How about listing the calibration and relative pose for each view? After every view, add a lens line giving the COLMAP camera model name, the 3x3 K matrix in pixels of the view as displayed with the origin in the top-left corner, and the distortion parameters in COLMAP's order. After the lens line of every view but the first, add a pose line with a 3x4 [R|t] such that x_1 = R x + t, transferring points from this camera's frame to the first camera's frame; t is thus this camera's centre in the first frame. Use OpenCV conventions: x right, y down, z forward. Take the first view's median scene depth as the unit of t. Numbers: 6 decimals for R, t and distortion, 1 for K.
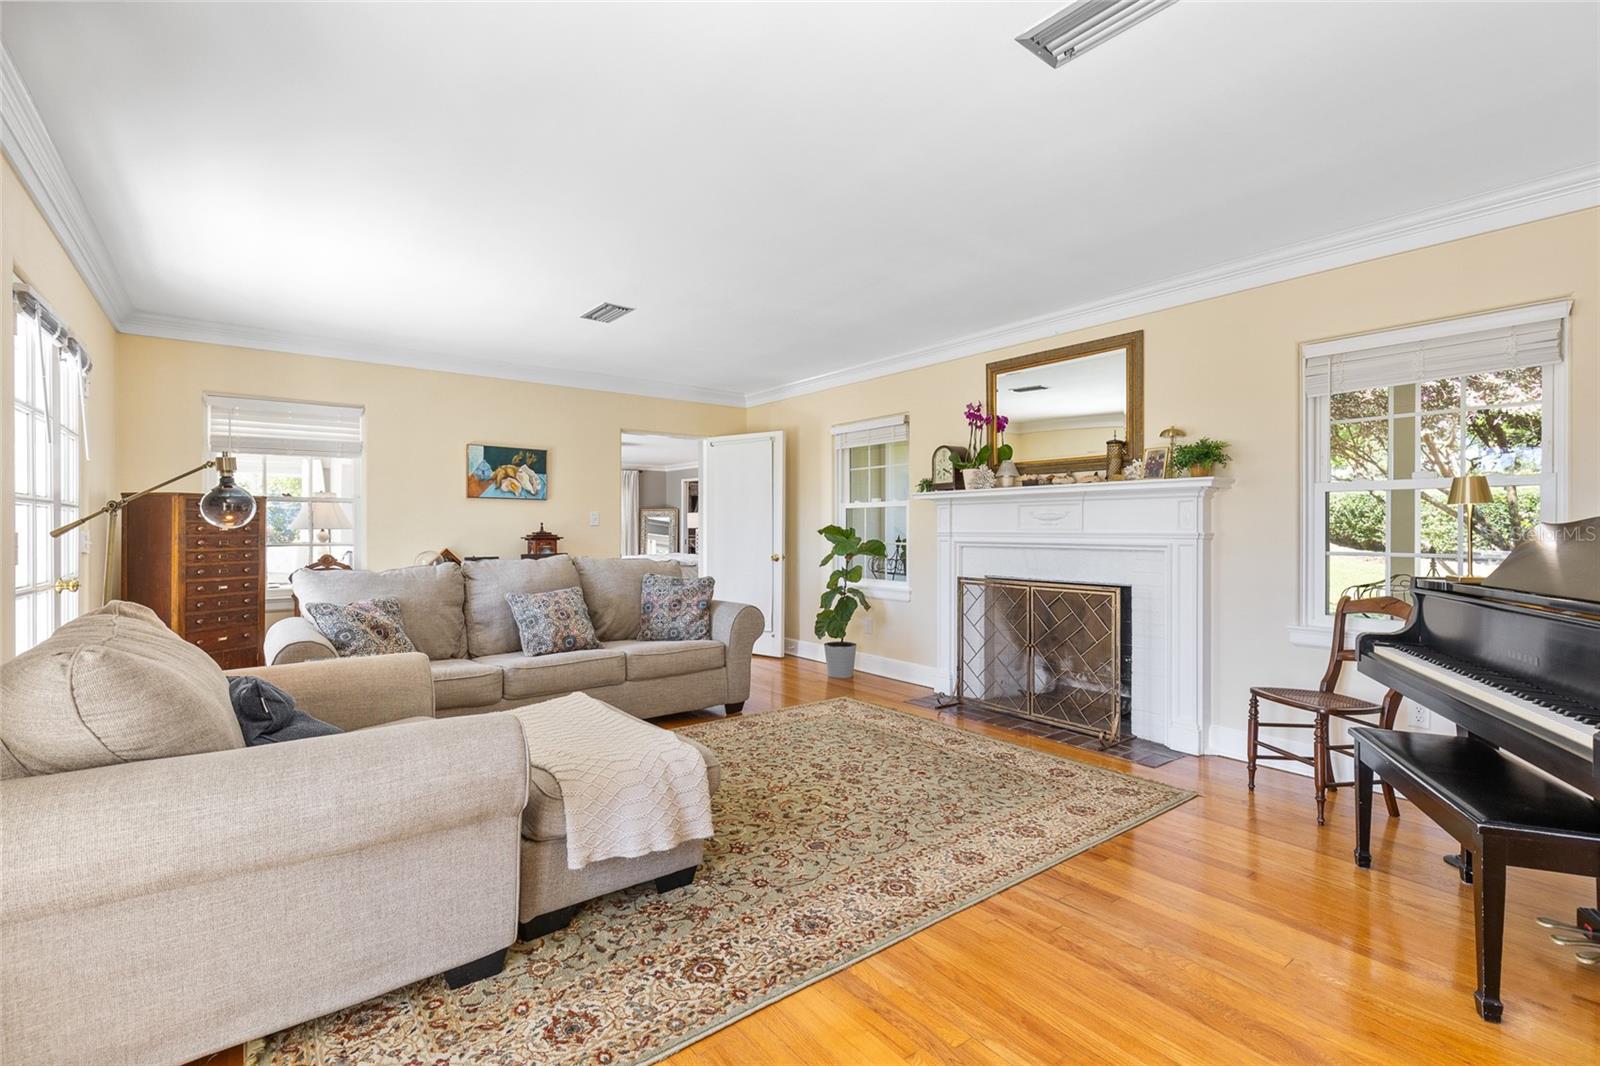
lens RADIAL K [[728.3, 0, 799.9], [0, 728.3, 529.6], [0, 0, 1]] dist [0.002367, 0.000270]
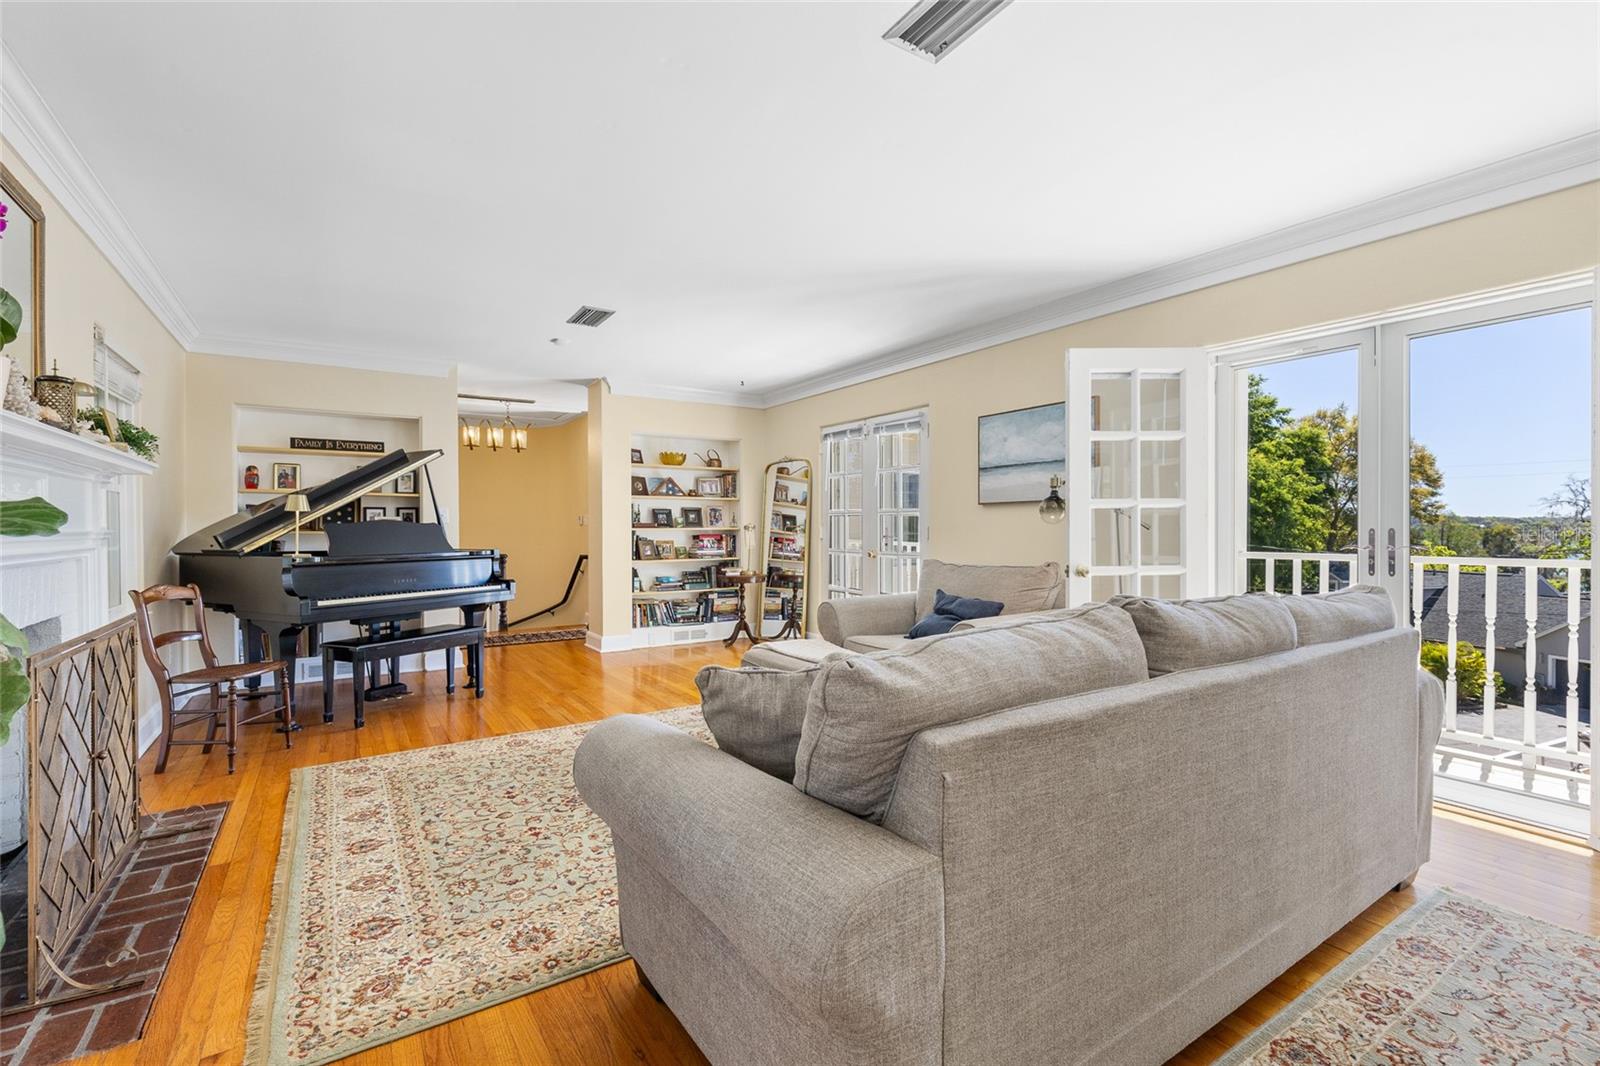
lens RADIAL K [[728.3, 0, 795.9], [0, 728.3, 528.5], [0, 0, 1]] dist [0.002367, 0.000270]
pose [[-0.996247, 0.000791, 0.086551, -0.259571], [0.001136, 0.999992, 0.003939, -0.001357], [-0.086547, 0.004023, -0.996240, 1.794505]]
